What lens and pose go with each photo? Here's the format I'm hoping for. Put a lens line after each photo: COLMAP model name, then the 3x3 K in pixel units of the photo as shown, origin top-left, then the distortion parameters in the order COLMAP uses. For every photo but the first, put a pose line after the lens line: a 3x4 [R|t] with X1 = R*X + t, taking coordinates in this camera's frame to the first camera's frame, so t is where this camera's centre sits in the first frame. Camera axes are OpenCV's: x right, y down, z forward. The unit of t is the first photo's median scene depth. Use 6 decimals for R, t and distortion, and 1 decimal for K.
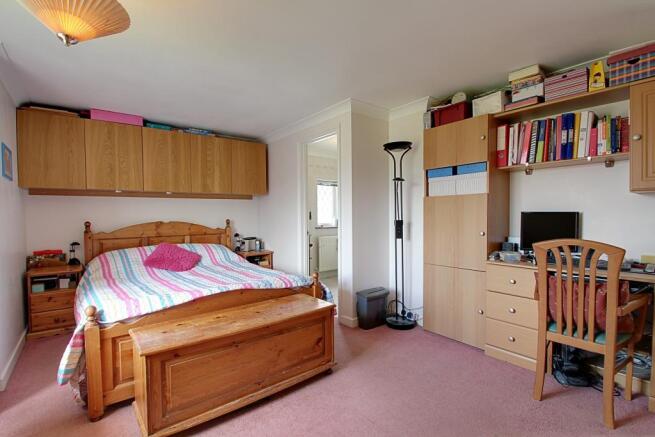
lens RADIAL K [[303.2, 0, 324.0], [0, 303.2, 219.7], [0, 0, 1]] dist [-0.005077, -0.001417]
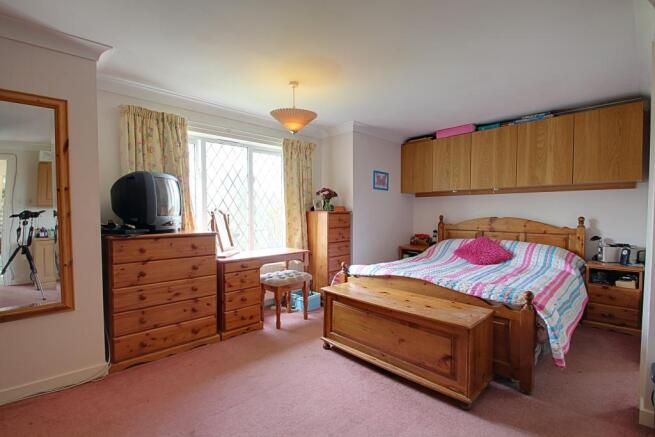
lens RADIAL K [[303.2, 0, 323.2], [0, 303.2, 220.7], [0, 0, 1]] dist [-0.005077, -0.001417]
pose [[0.092363, 0.037579, -0.995016, 0.530167], [-0.017889, 0.999189, 0.036076, -0.009691], [0.995565, 0.014468, 0.092961, 0.378154]]
